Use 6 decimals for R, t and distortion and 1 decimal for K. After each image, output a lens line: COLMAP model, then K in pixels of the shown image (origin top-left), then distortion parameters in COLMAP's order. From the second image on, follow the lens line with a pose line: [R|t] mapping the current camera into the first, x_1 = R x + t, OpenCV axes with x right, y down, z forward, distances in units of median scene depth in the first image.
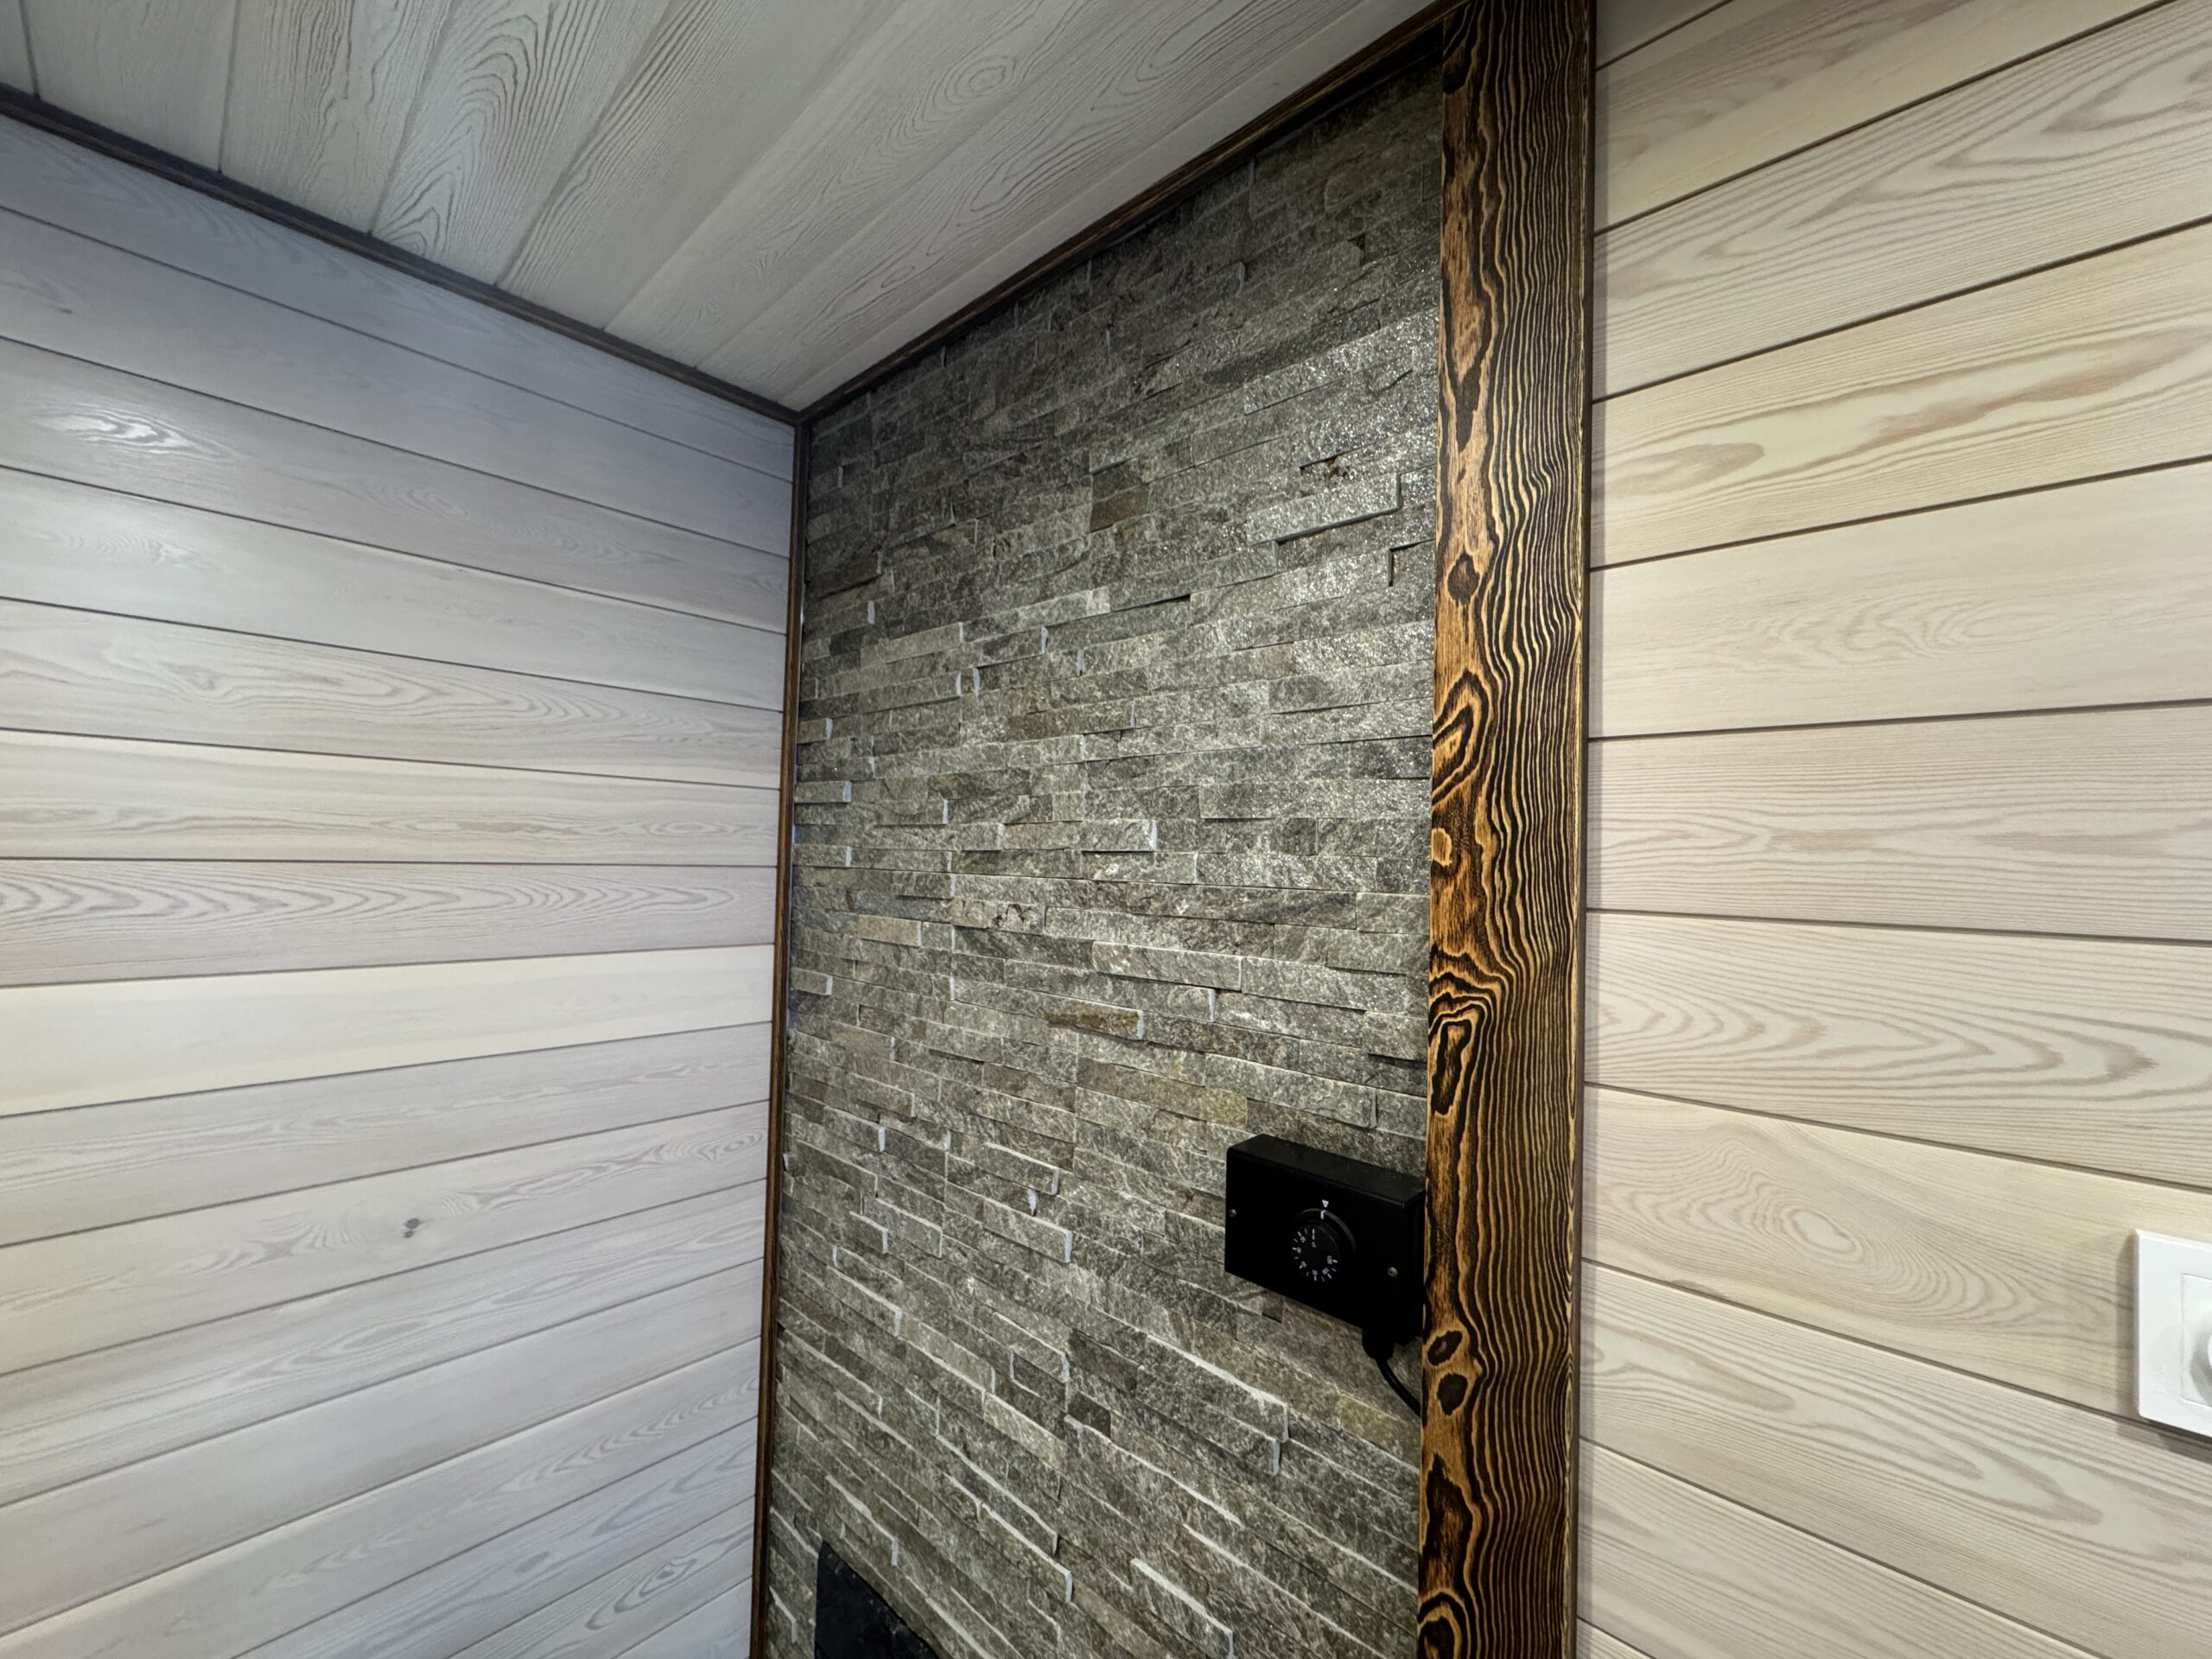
lens RADIAL K [[884.3, 0, 1106.5], [0, 884.3, 824.8], [0, 0, 1]] dist [-0.001195, 0.000073]
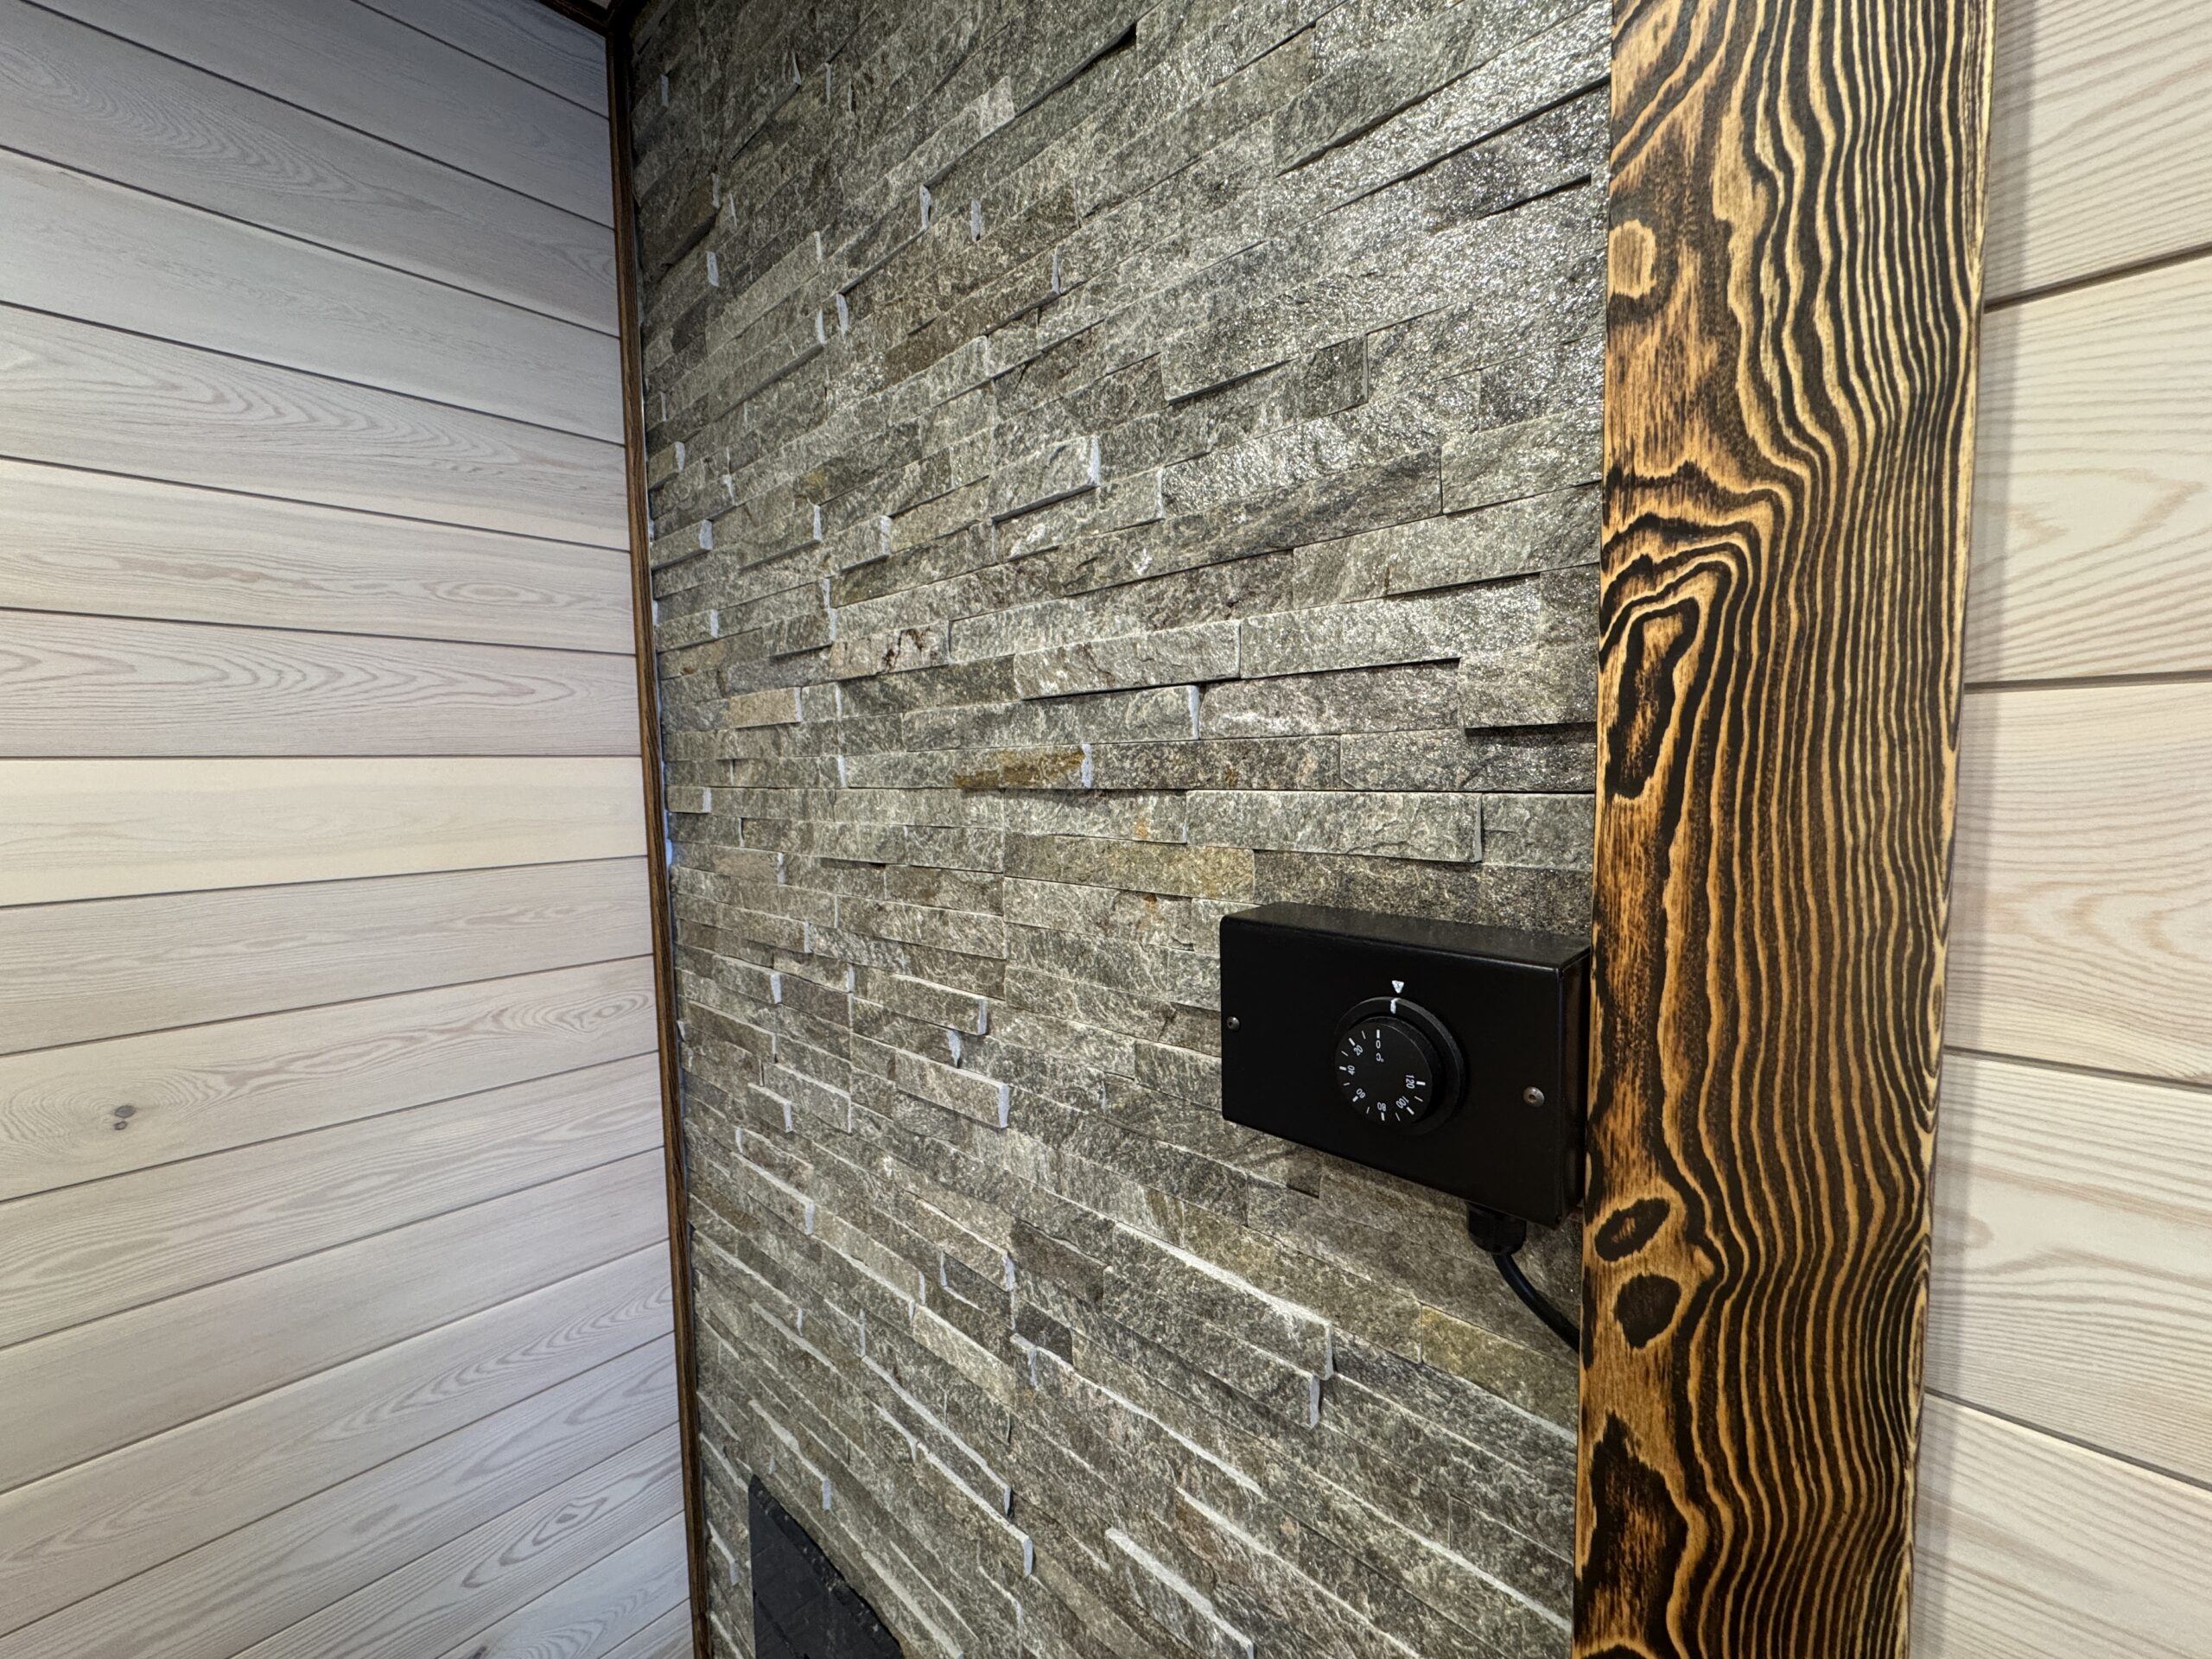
lens RADIAL K [[884.3, 0, 1108.3], [0, 884.3, 823.6], [0, 0, 1]] dist [-0.001195, 0.000073]
pose [[0.999011, -0.041437, -0.016115, 0.059680], [0.042852, 0.994002, 0.100619, 0.194703], [0.011848, -0.101210, 0.994794, 0.339790]]
